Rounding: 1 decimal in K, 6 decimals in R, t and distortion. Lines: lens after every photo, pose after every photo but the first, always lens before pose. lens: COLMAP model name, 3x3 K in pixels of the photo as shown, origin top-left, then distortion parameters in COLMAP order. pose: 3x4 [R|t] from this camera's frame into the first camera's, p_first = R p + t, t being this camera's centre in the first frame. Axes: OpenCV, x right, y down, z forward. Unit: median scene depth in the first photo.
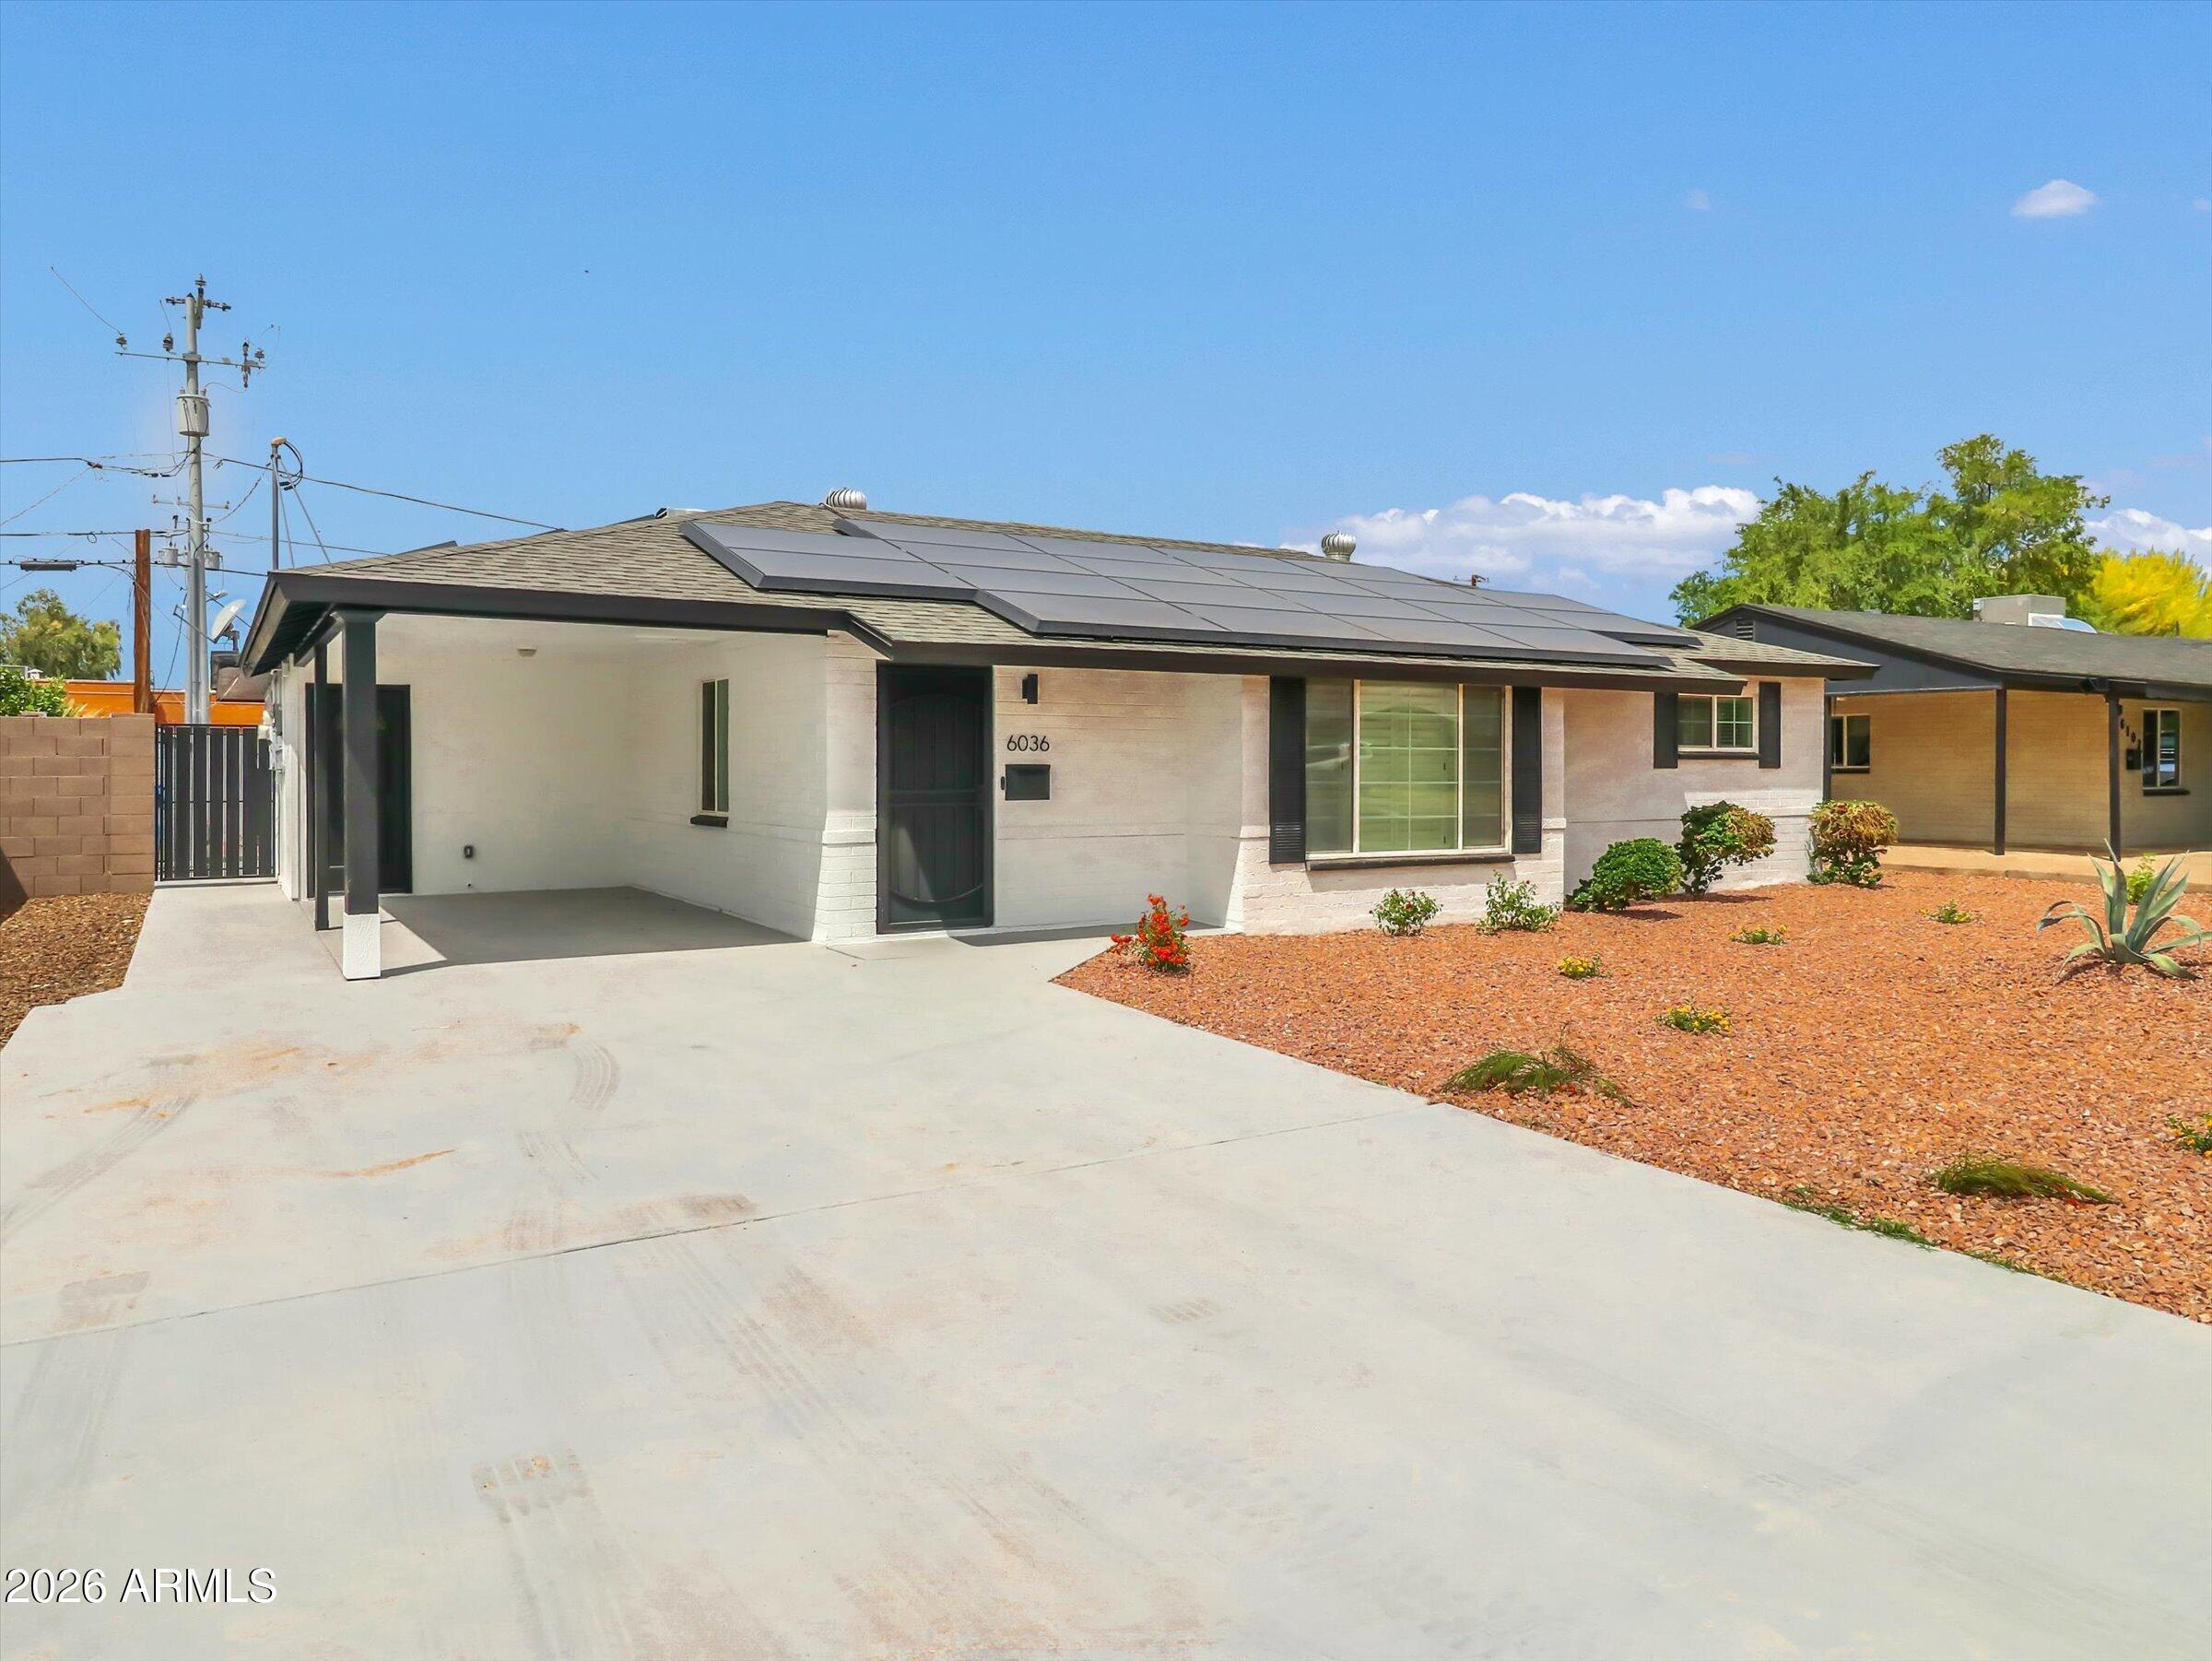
lens RADIAL K [[1479.4, 0, 1055.1], [0, 1479.4, 827.7], [0, 0, 1]] dist [-0.000556, -0.001918]
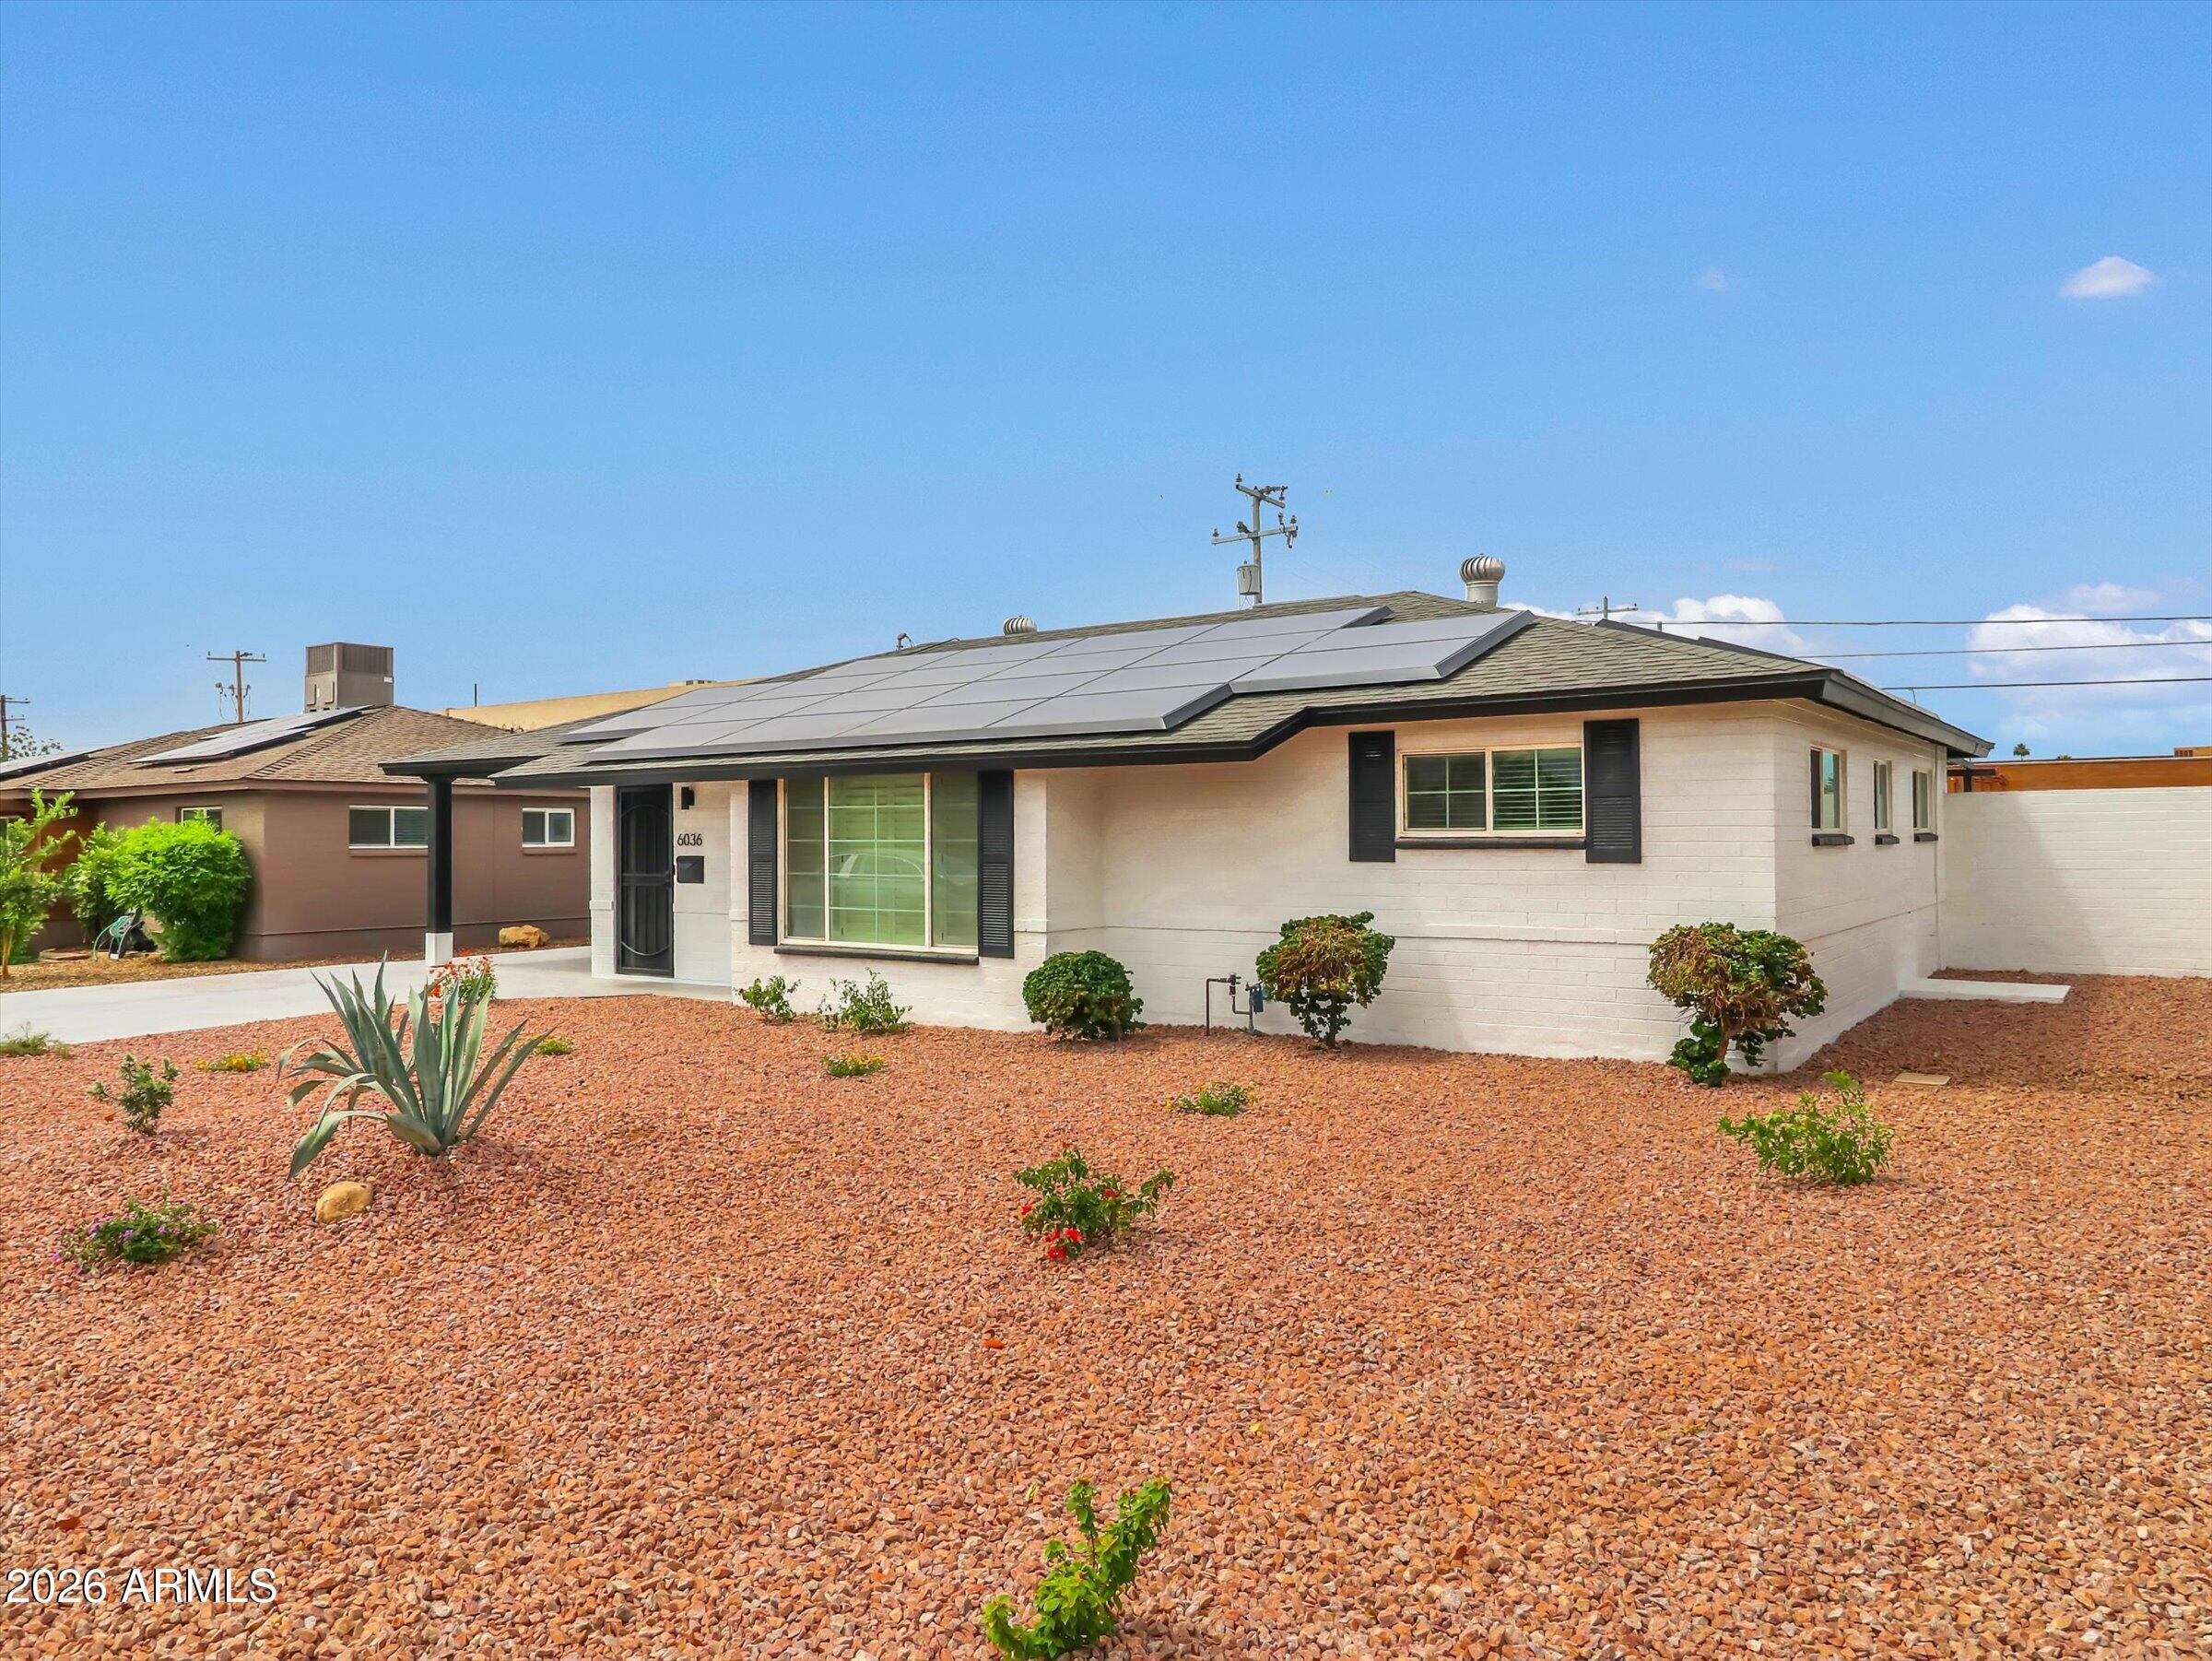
lens RADIAL K [[1479.4, 0, 1055.1], [0, 1479.4, 827.7], [0, 0, 1]] dist [-0.000556, -0.001918]
pose [[0.388284, -0.009509, -0.921491, 1.173606], [-0.031314, 0.999233, -0.023506, -0.041583], [0.921008, 0.037983, 0.387688, 0.696907]]
